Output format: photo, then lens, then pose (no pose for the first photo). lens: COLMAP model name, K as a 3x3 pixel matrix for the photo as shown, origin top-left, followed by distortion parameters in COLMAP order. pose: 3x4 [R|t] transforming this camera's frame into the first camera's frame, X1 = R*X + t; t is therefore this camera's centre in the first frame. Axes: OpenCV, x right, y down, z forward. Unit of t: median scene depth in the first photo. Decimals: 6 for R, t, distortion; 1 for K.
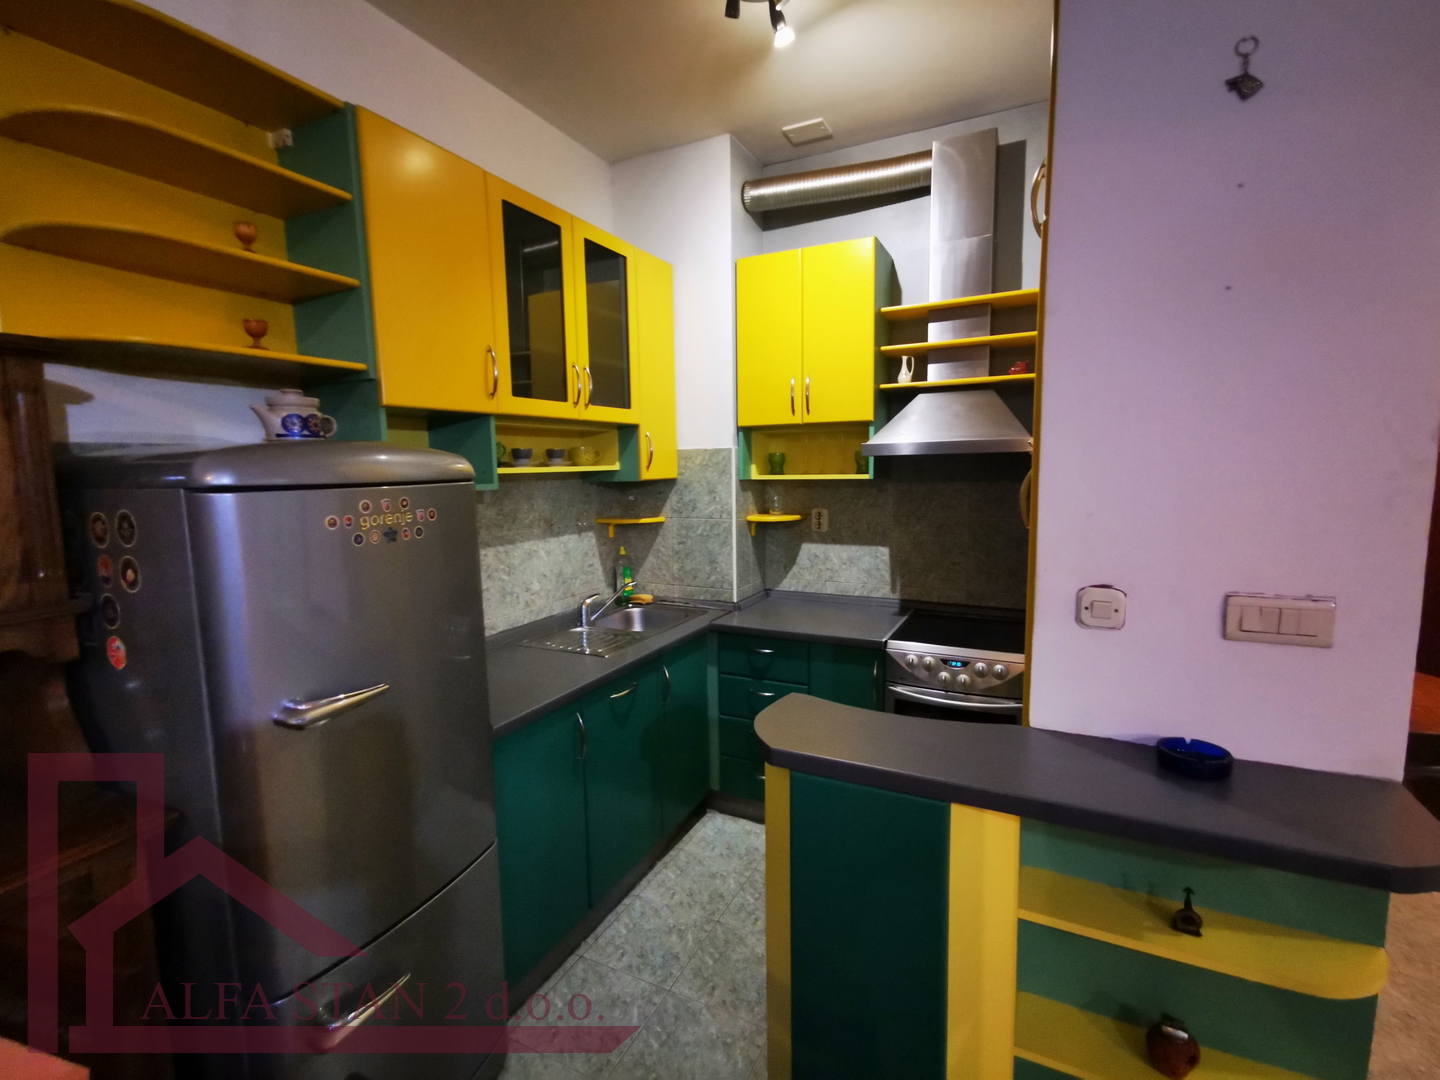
lens RADIAL K [[664.5, 0, 720.0], [0, 664.5, 540.0], [0, 0, 1]] dist [0.012073, 0.000041]
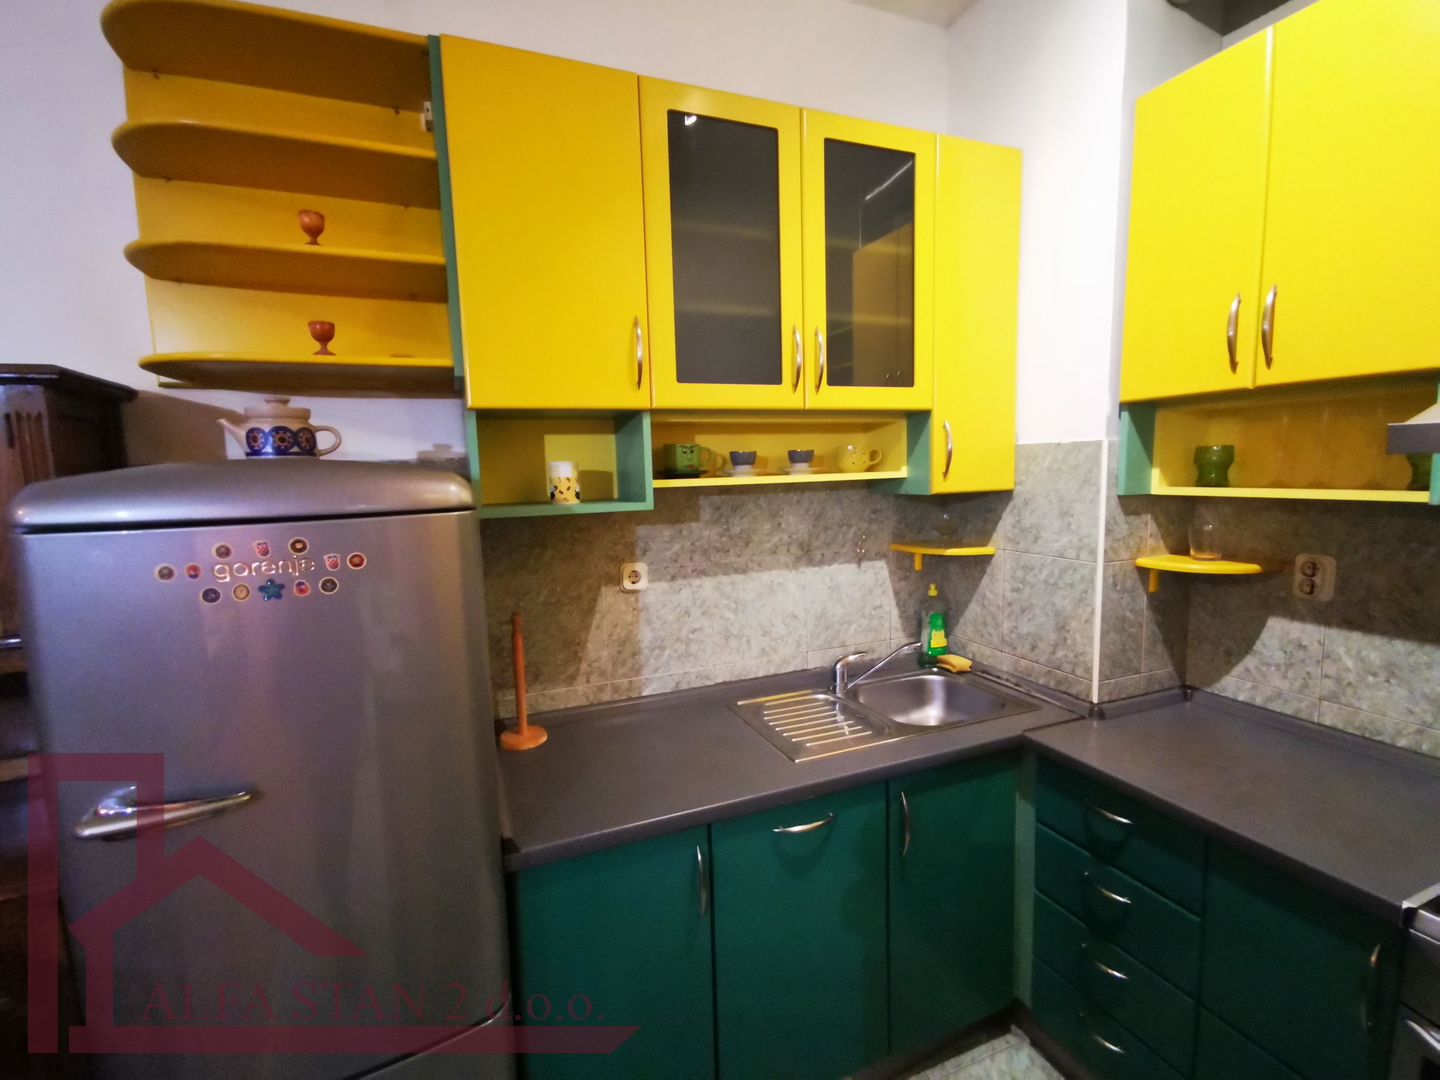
lens RADIAL K [[664.5, 0, 720.0], [0, 664.5, 540.0], [0, 0, 1]] dist [0.012073, 0.000041]
pose [[0.751072, 0.070066, -0.656492, 0.153324], [-0.061066, 0.997463, 0.036593, -0.052355], [0.657390, 0.012605, 0.753445, 0.342702]]
